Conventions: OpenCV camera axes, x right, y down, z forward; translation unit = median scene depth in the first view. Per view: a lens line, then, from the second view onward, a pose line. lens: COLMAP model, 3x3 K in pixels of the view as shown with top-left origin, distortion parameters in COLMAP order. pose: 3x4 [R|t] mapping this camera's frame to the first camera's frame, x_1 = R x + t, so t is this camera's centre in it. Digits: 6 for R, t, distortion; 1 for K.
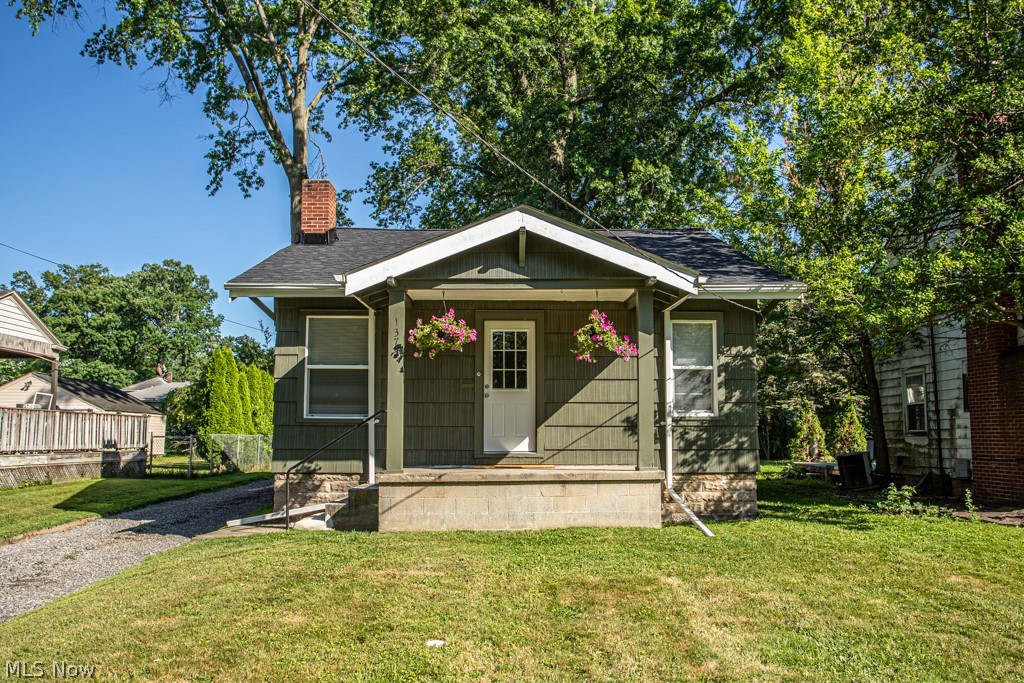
lens RADIAL K [[827.7, 0, 535.0], [0, 827.7, 353.8], [0, 0, 1]] dist [-0.063946, 0.076437]
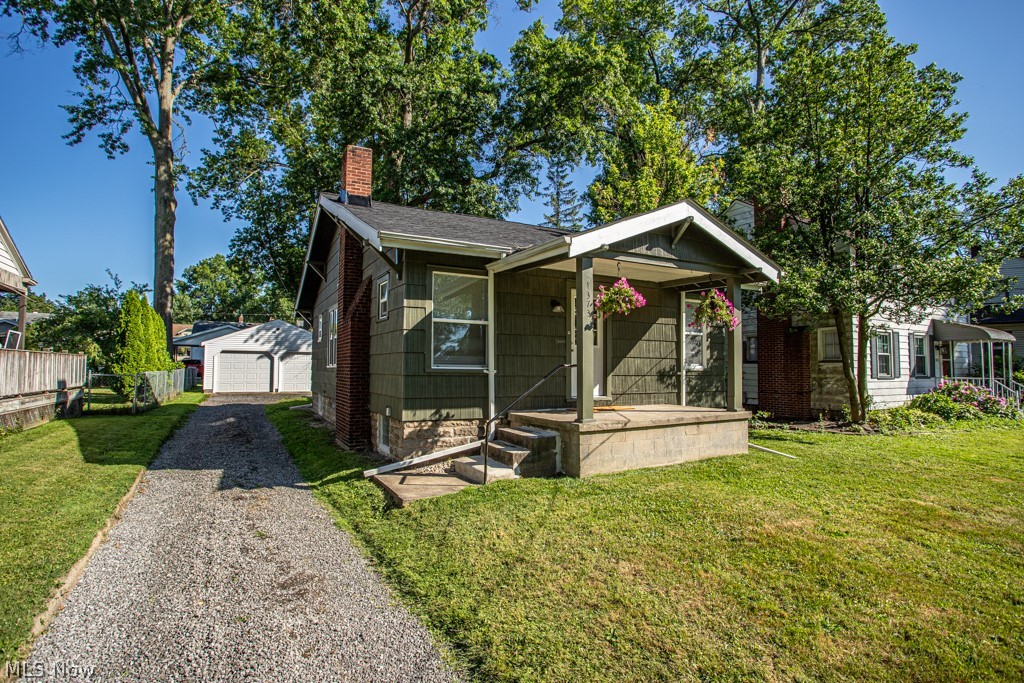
lens RADIAL K [[524.4, 0, 512.0], [0, 524.4, 341.5], [0, 0, 1]] dist [-0.071431, 0.031360]
pose [[0.894775, 0.031698, 0.445391, -0.479812], [-0.054100, 0.997825, 0.037670, 0.012642], [-0.443228, -0.057802, 0.894543, 0.350842]]
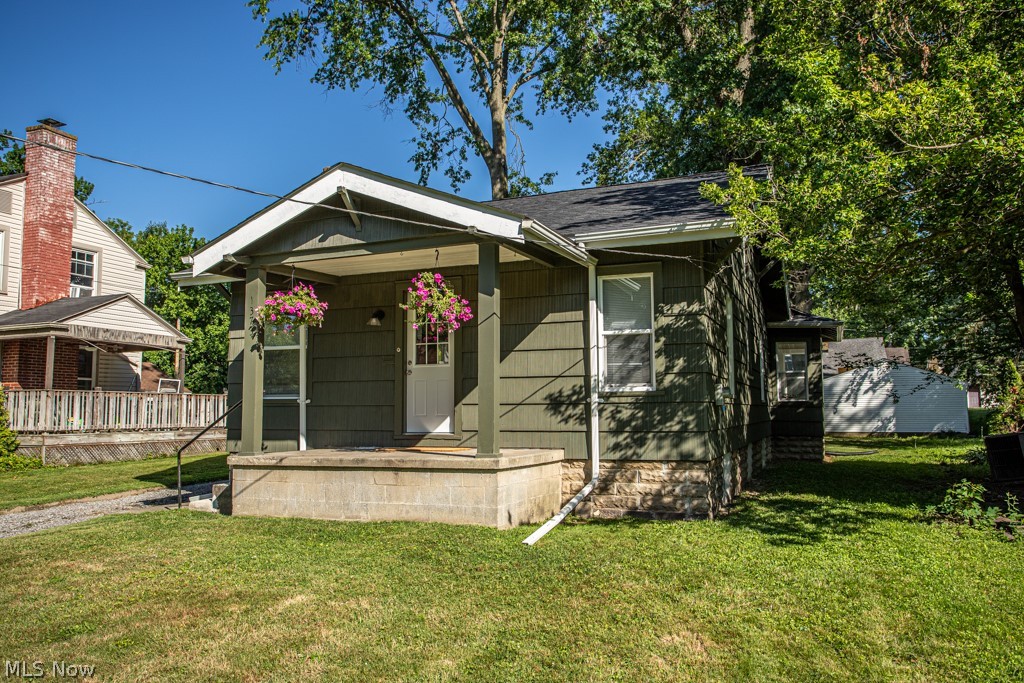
lens RADIAL K [[791.8, 0, 512.0], [0, 791.8, 341.5], [0, 0, 1]] dist [-0.030982, 0.000144]
pose [[0.911218, -0.041572, -0.409821, 0.414590], [0.047363, 0.998870, 0.003986, 0.017666], [0.409192, -0.023042, 0.912157, 0.233839]]
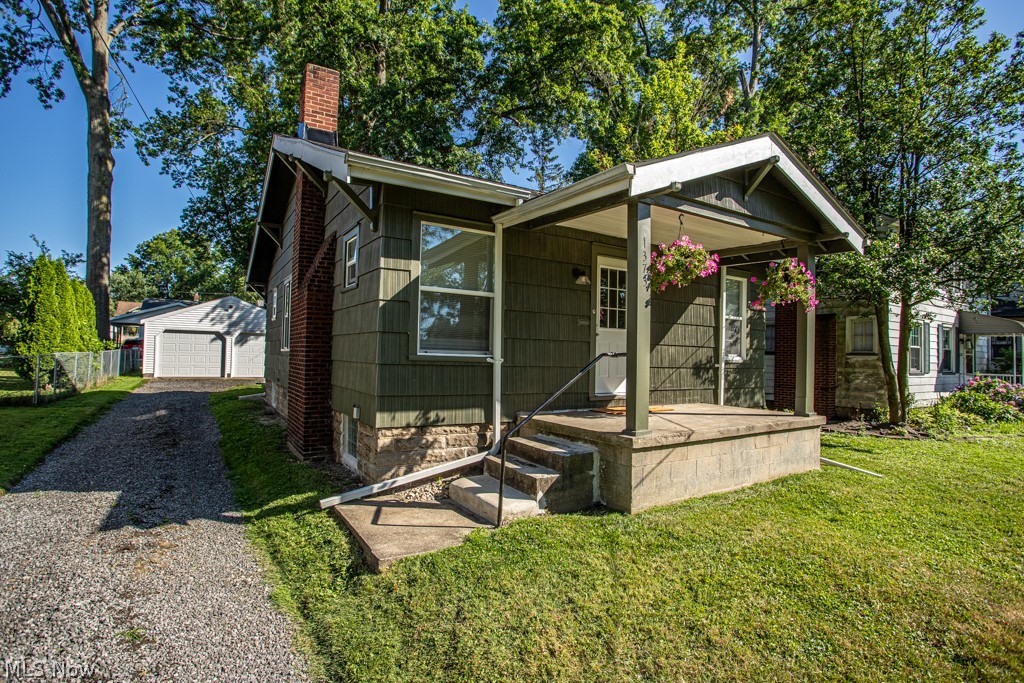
lens RADIAL K [[524.4, 0, 512.0], [0, 524.4, 341.5], [0, 0, 1]] dist [-0.071431, 0.031360]
pose [[0.865833, 0.036452, 0.499004, -0.439651], [-0.076085, 0.995336, 0.059309, 0.029698], [-0.494514, -0.089318, 0.864568, 0.529103]]
